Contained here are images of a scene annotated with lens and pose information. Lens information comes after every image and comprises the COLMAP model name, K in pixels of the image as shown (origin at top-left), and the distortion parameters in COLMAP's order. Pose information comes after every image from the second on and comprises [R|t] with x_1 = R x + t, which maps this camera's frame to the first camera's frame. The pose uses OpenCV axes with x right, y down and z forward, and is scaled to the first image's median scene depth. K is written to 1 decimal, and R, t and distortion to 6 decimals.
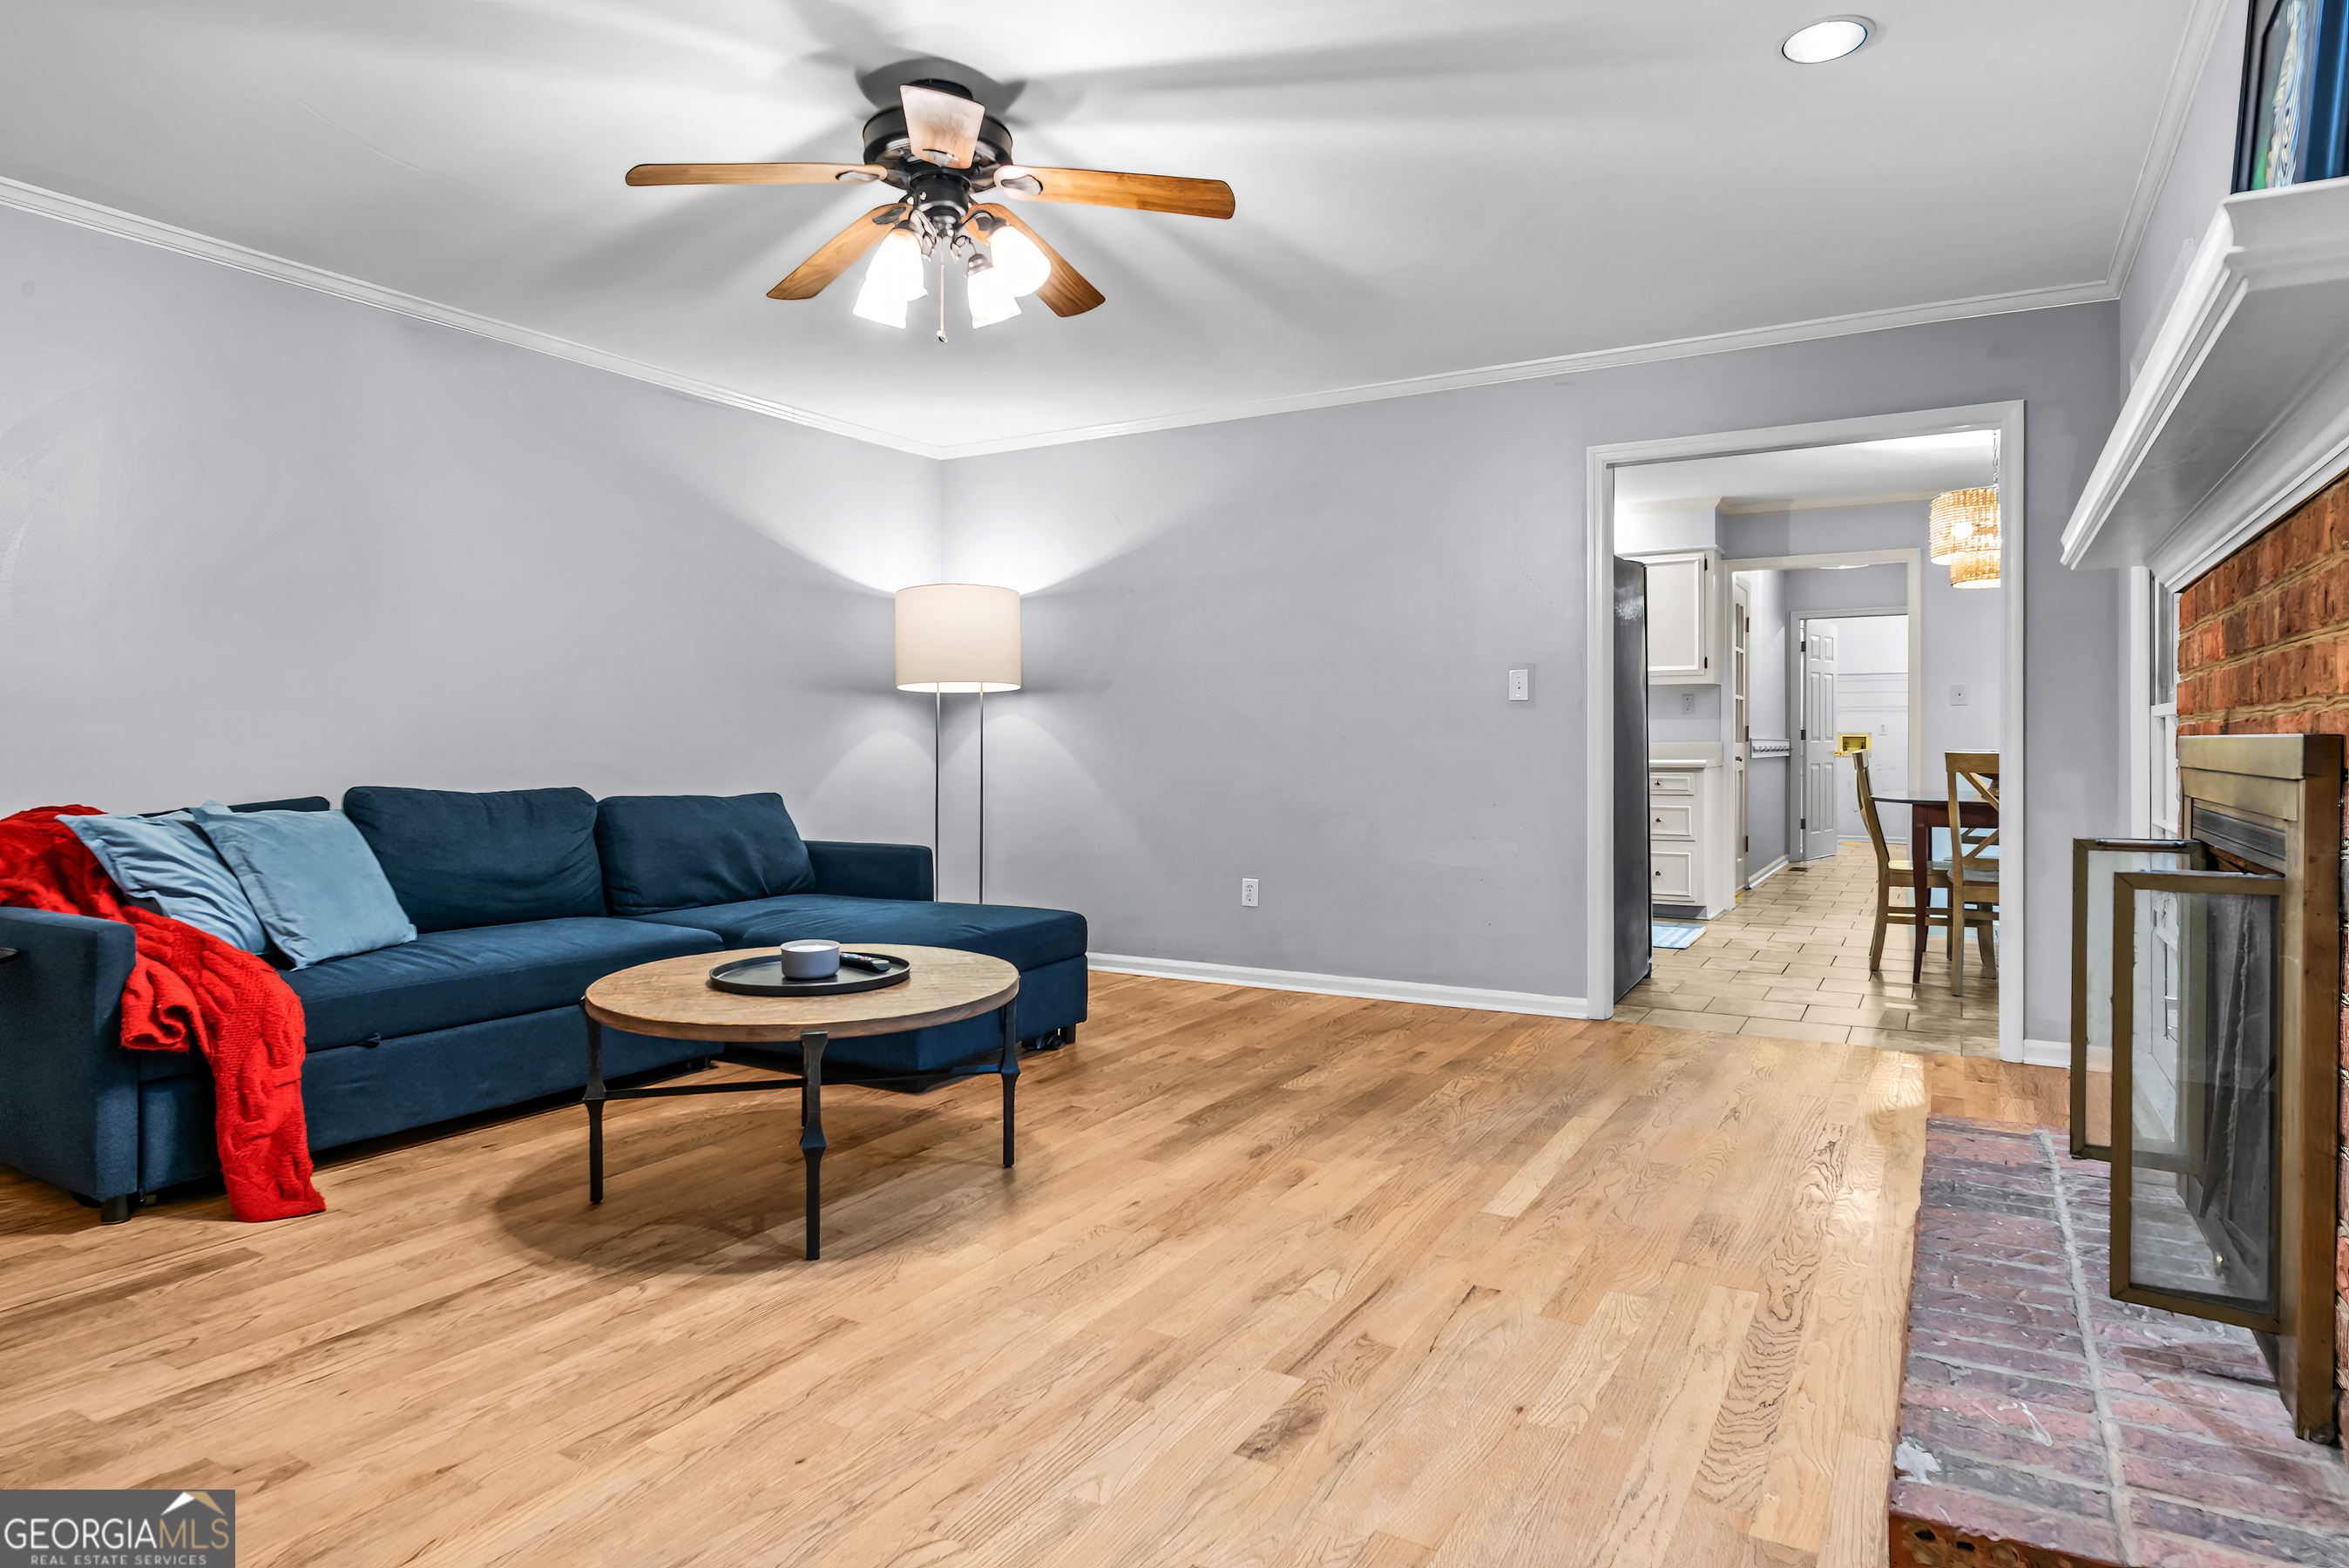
lens RADIAL K [[1342.9, 0, 1203.2], [0, 1342.9, 743.7], [0, 0, 1]] dist [-0.005478, 0.004499]
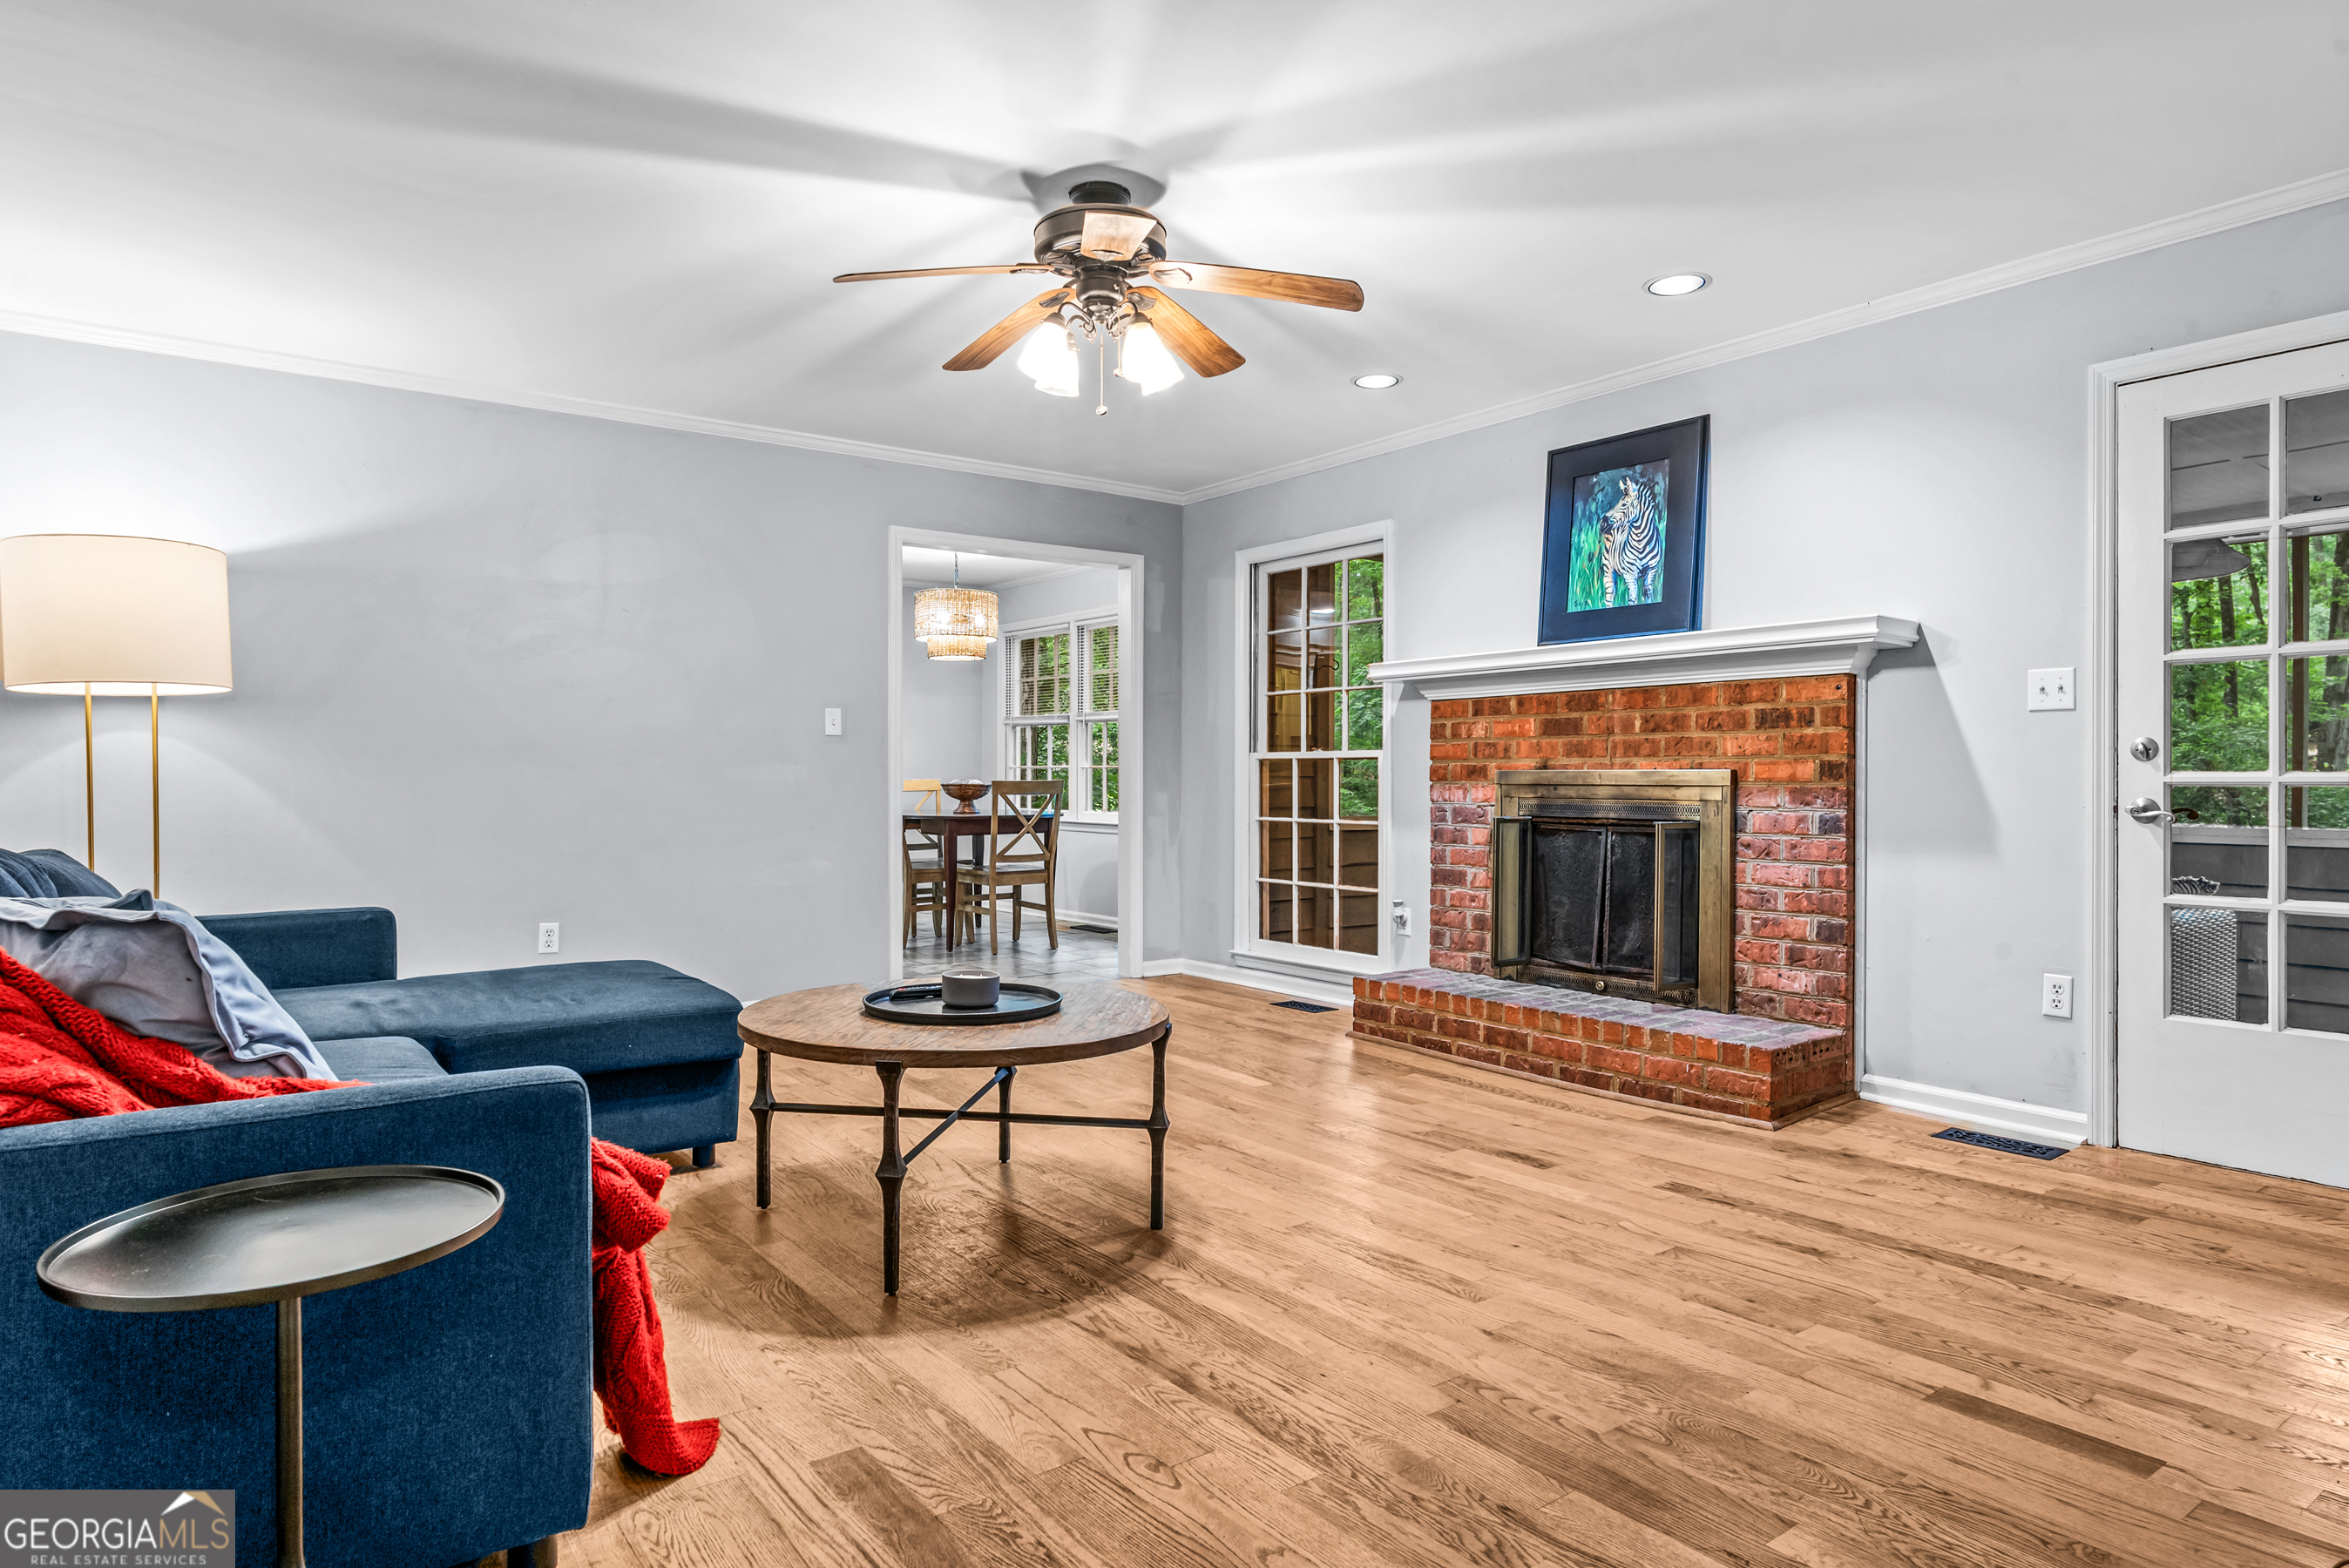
lens RADIAL K [[1342.9, 0, 1172.3], [0, 1342.9, 787.4], [0, 0, 1]] dist [-0.005478, 0.004499]
pose [[0.397860, -0.006121, 0.917426, -1.421648], [-0.001103, 0.999974, 0.007150, 0.006422], [-0.917445, -0.003857, 0.397843, 0.584612]]
